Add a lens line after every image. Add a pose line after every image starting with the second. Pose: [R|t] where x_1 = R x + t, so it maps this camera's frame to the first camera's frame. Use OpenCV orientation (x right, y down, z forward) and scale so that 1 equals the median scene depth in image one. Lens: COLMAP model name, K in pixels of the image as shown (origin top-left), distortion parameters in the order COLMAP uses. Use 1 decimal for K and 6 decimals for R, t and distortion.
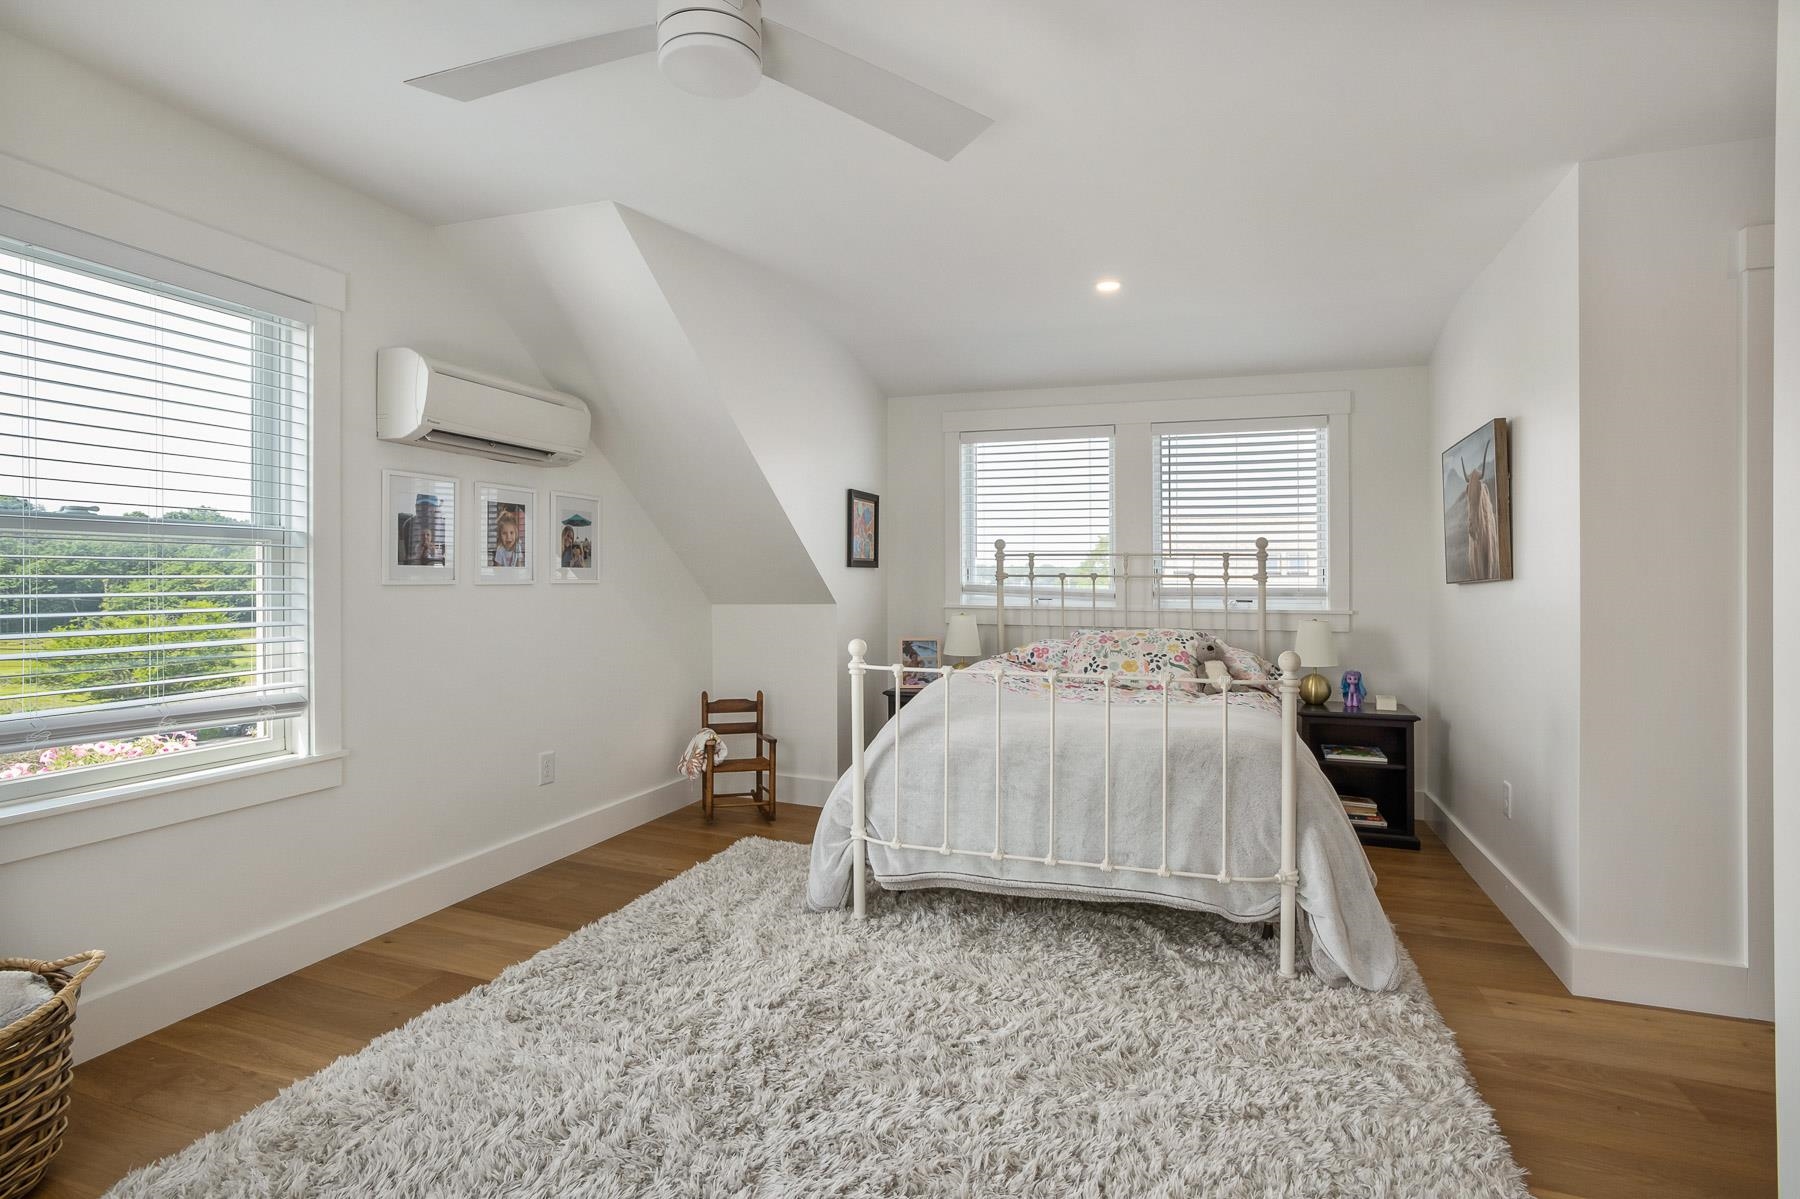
lens RADIAL K [[901.2, 0, 899.0], [0, 901.2, 591.1], [0, 0, 1]] dist [-0.005182, -0.000241]
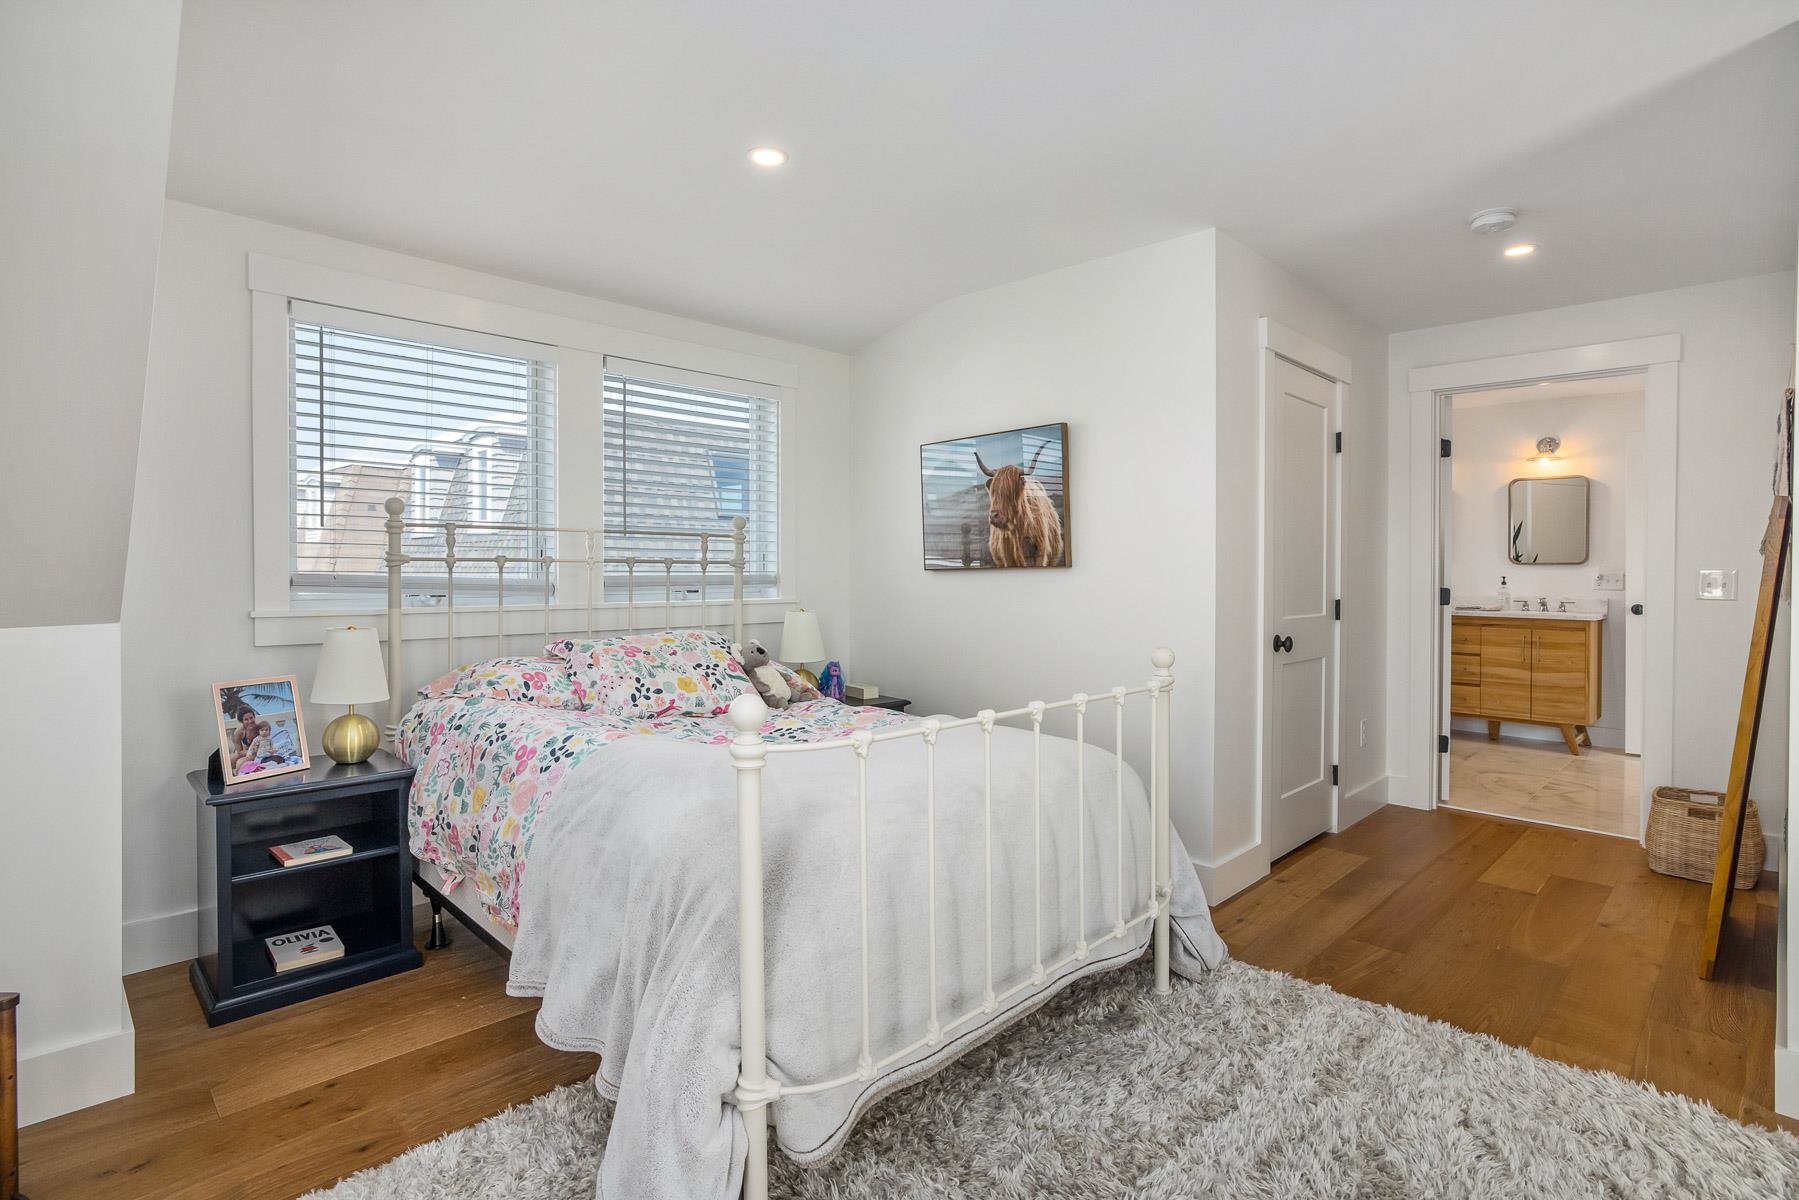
lens RADIAL K [[900.7, 0, 895.3], [0, 900.7, 588.5], [0, 0, 1]] dist [-0.005182, -0.000241]
pose [[0.436170, -0.024507, 0.899530, -0.301966], [0.006469, 0.999689, 0.024099, -0.010391], [-0.899841, -0.004693, 0.436193, 0.488895]]
